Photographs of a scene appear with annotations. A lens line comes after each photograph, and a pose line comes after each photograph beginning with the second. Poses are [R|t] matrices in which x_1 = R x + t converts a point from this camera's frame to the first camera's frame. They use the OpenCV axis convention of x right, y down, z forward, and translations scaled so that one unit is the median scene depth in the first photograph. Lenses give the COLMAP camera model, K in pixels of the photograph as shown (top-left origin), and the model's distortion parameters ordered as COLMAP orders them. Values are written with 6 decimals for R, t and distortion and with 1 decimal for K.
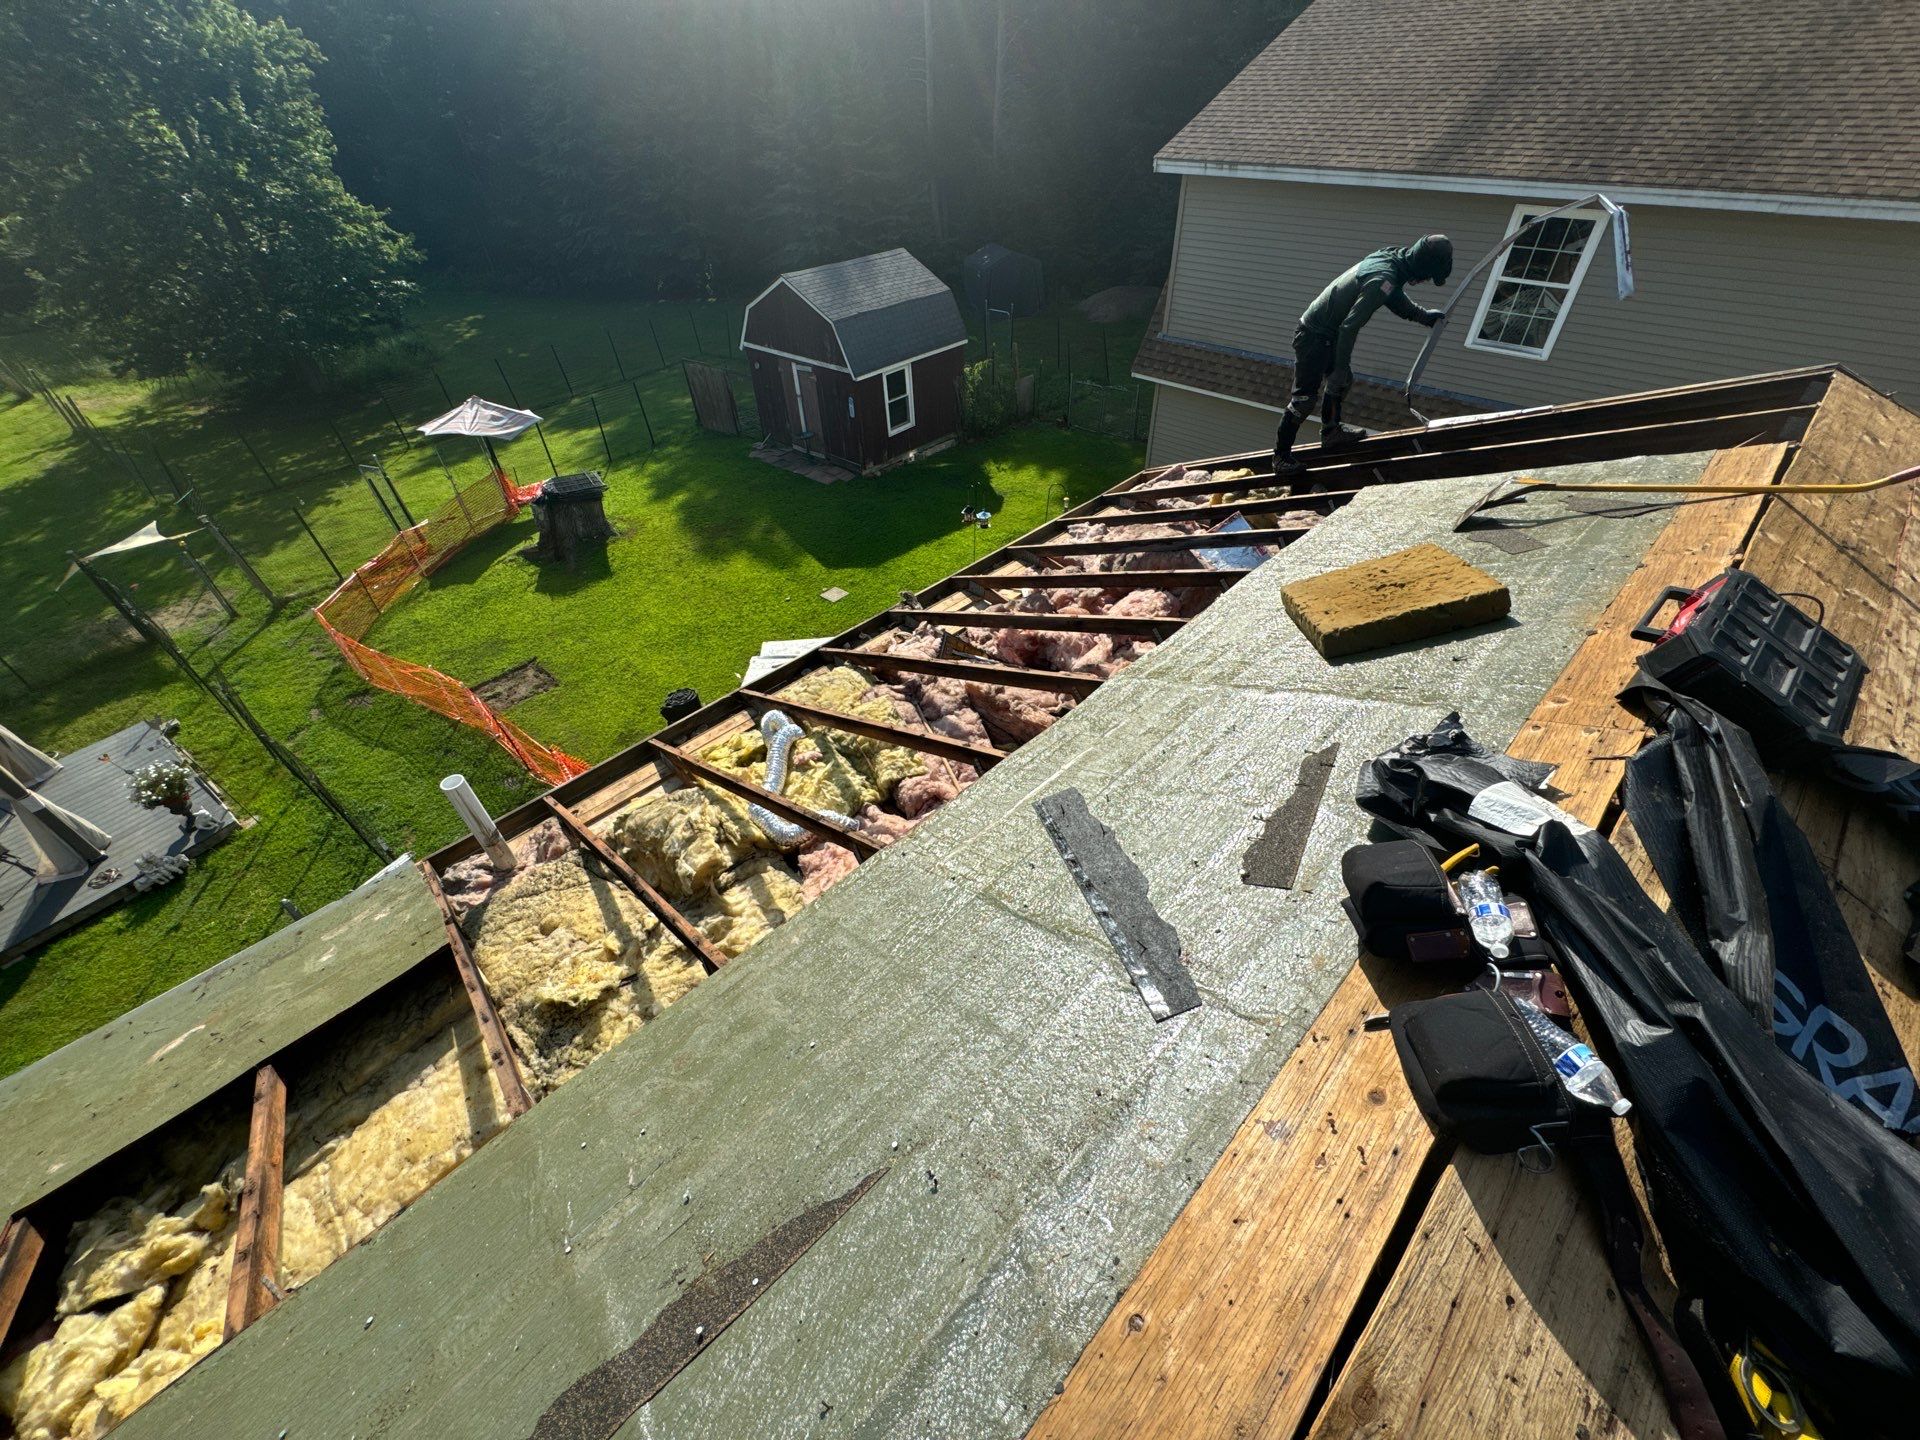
lens RADIAL K [[762.8, 0, 959.3], [0, 762.8, 717.2], [0, 0, 1]] dist [-0.001541, -0.000125]
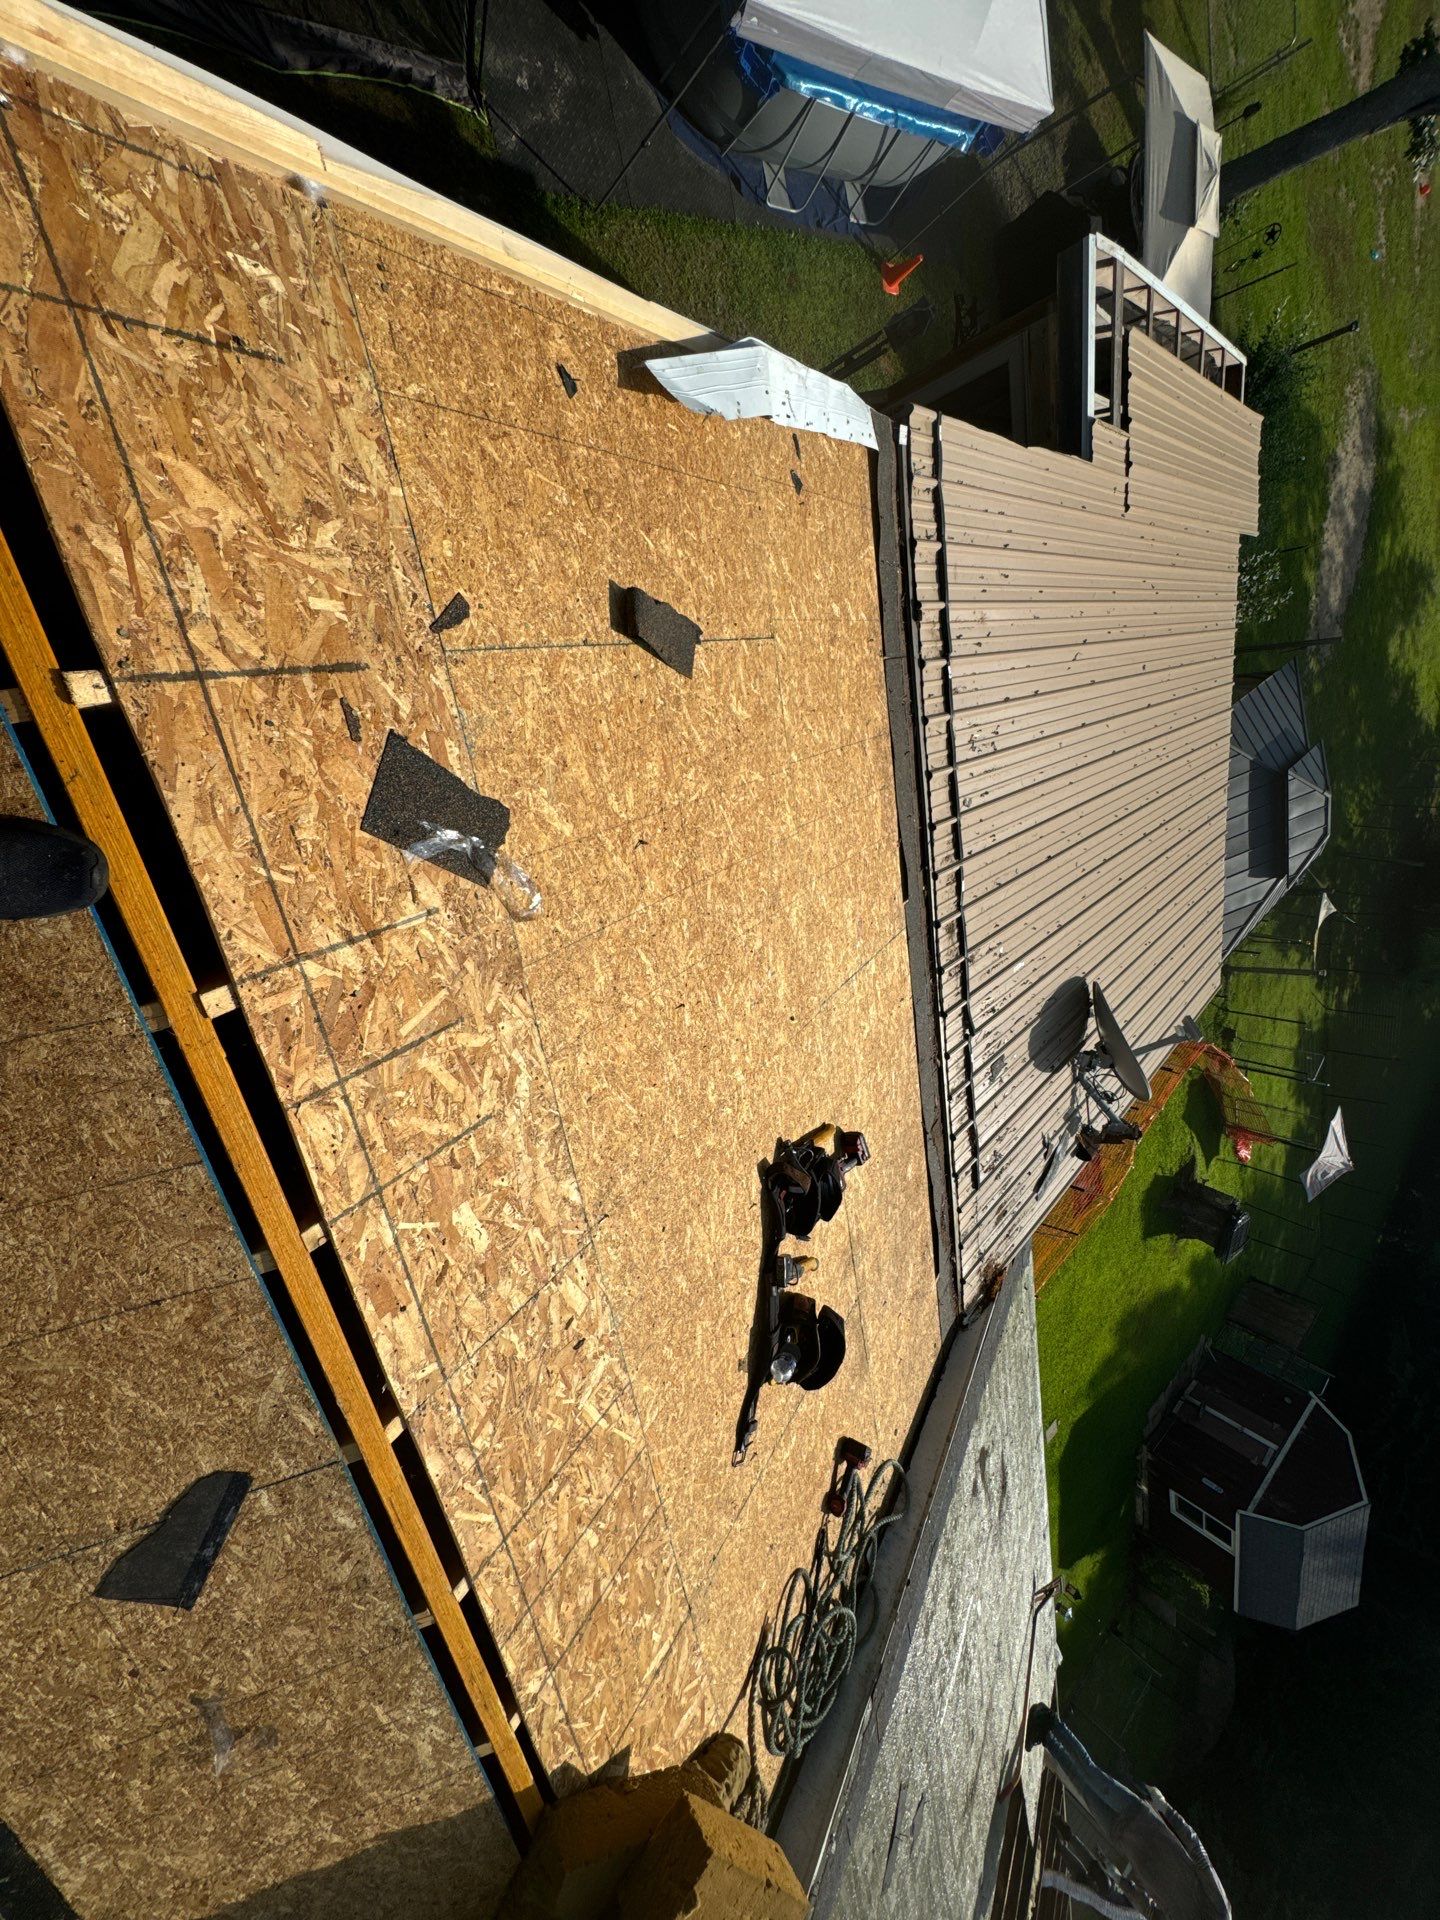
lens RADIAL K [[762.8, 0, 722.8], [0, 762.8, 964.3], [0, 0, 1]] dist [-0.001541, -0.000125]
pose [[-0.452967, 0.884597, -0.110945, -1.877781], [-0.879447, -0.422939, 0.218391, 1.383306], [0.146265, 0.196494, 0.969534, -1.354847]]
